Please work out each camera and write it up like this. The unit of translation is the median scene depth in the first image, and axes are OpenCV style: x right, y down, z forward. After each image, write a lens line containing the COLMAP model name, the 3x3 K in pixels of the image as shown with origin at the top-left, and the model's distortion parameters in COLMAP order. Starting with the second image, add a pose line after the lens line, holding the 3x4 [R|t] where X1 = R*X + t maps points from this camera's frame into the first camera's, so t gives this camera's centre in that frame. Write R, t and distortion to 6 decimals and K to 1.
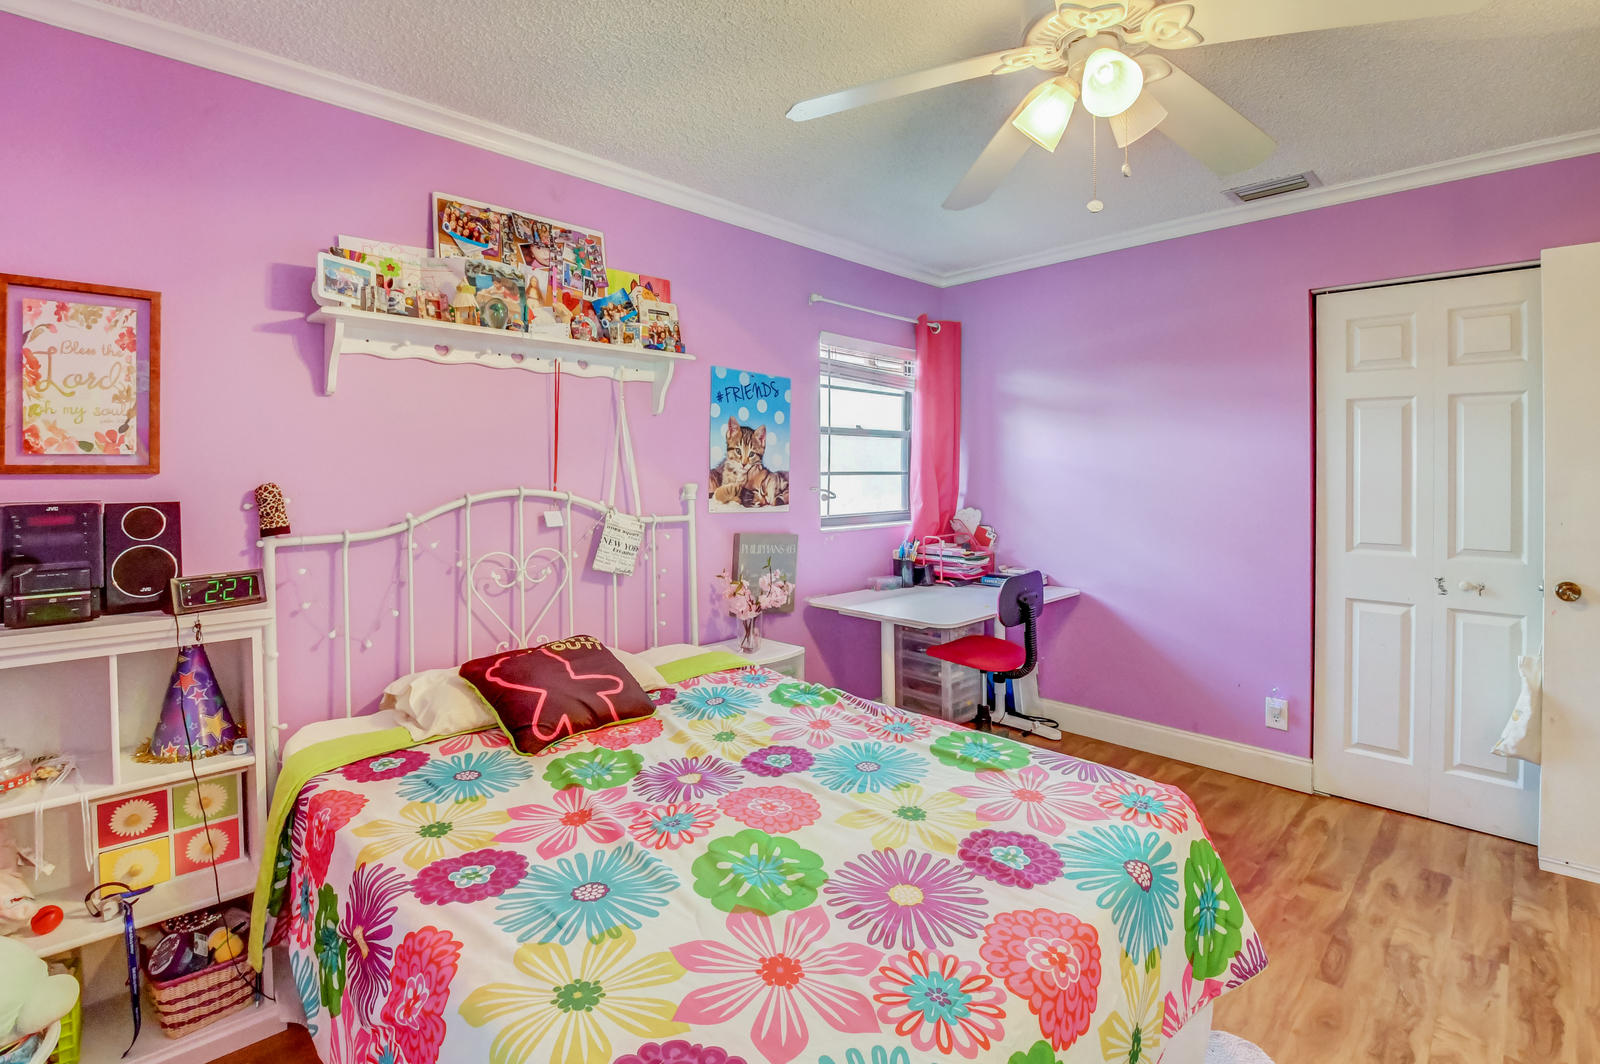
lens RADIAL K [[709.9, 0, 800.1], [0, 709.9, 503.0], [0, 0, 1]] dist [-0.031493, -0.000142]
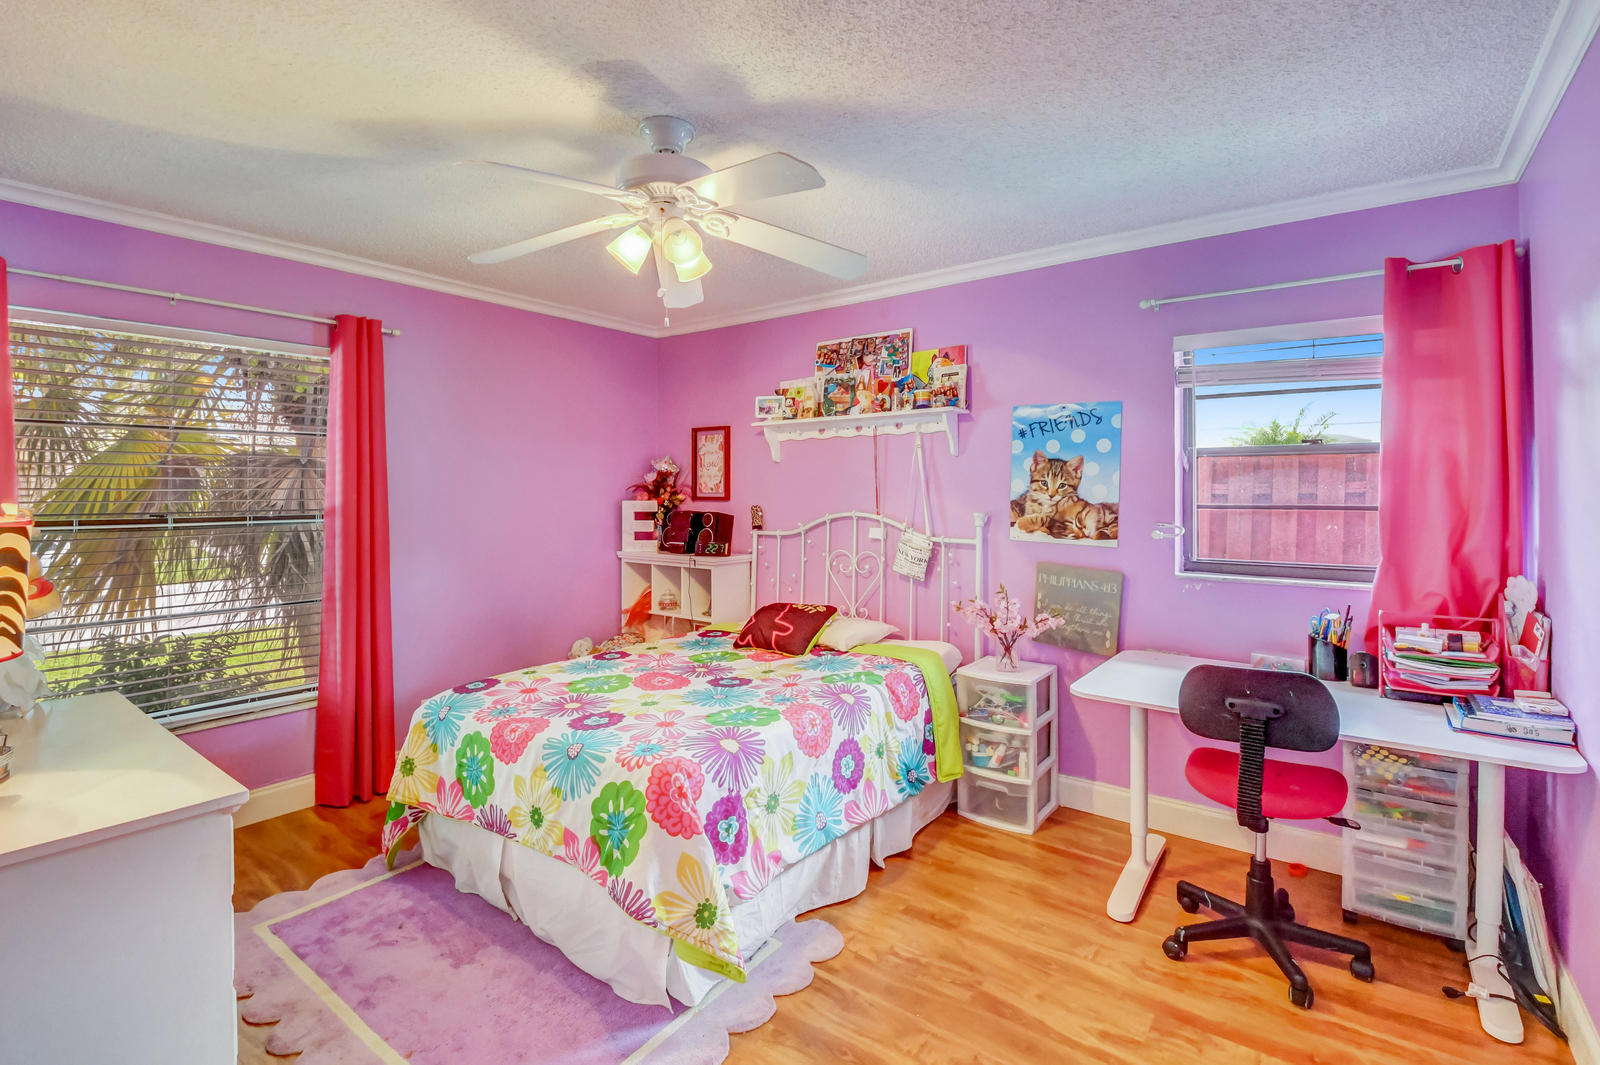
lens RADIAL K [[736.5, 0, 800.4], [0, 736.5, 488.2], [0, 0, 1]] dist [0.000238, -0.000010]
pose [[0.134307, -0.000469, -0.990940, 0.962187], [-0.041165, 0.999134, -0.006052, -0.046067], [0.990084, 0.041605, 0.134172, 0.522205]]
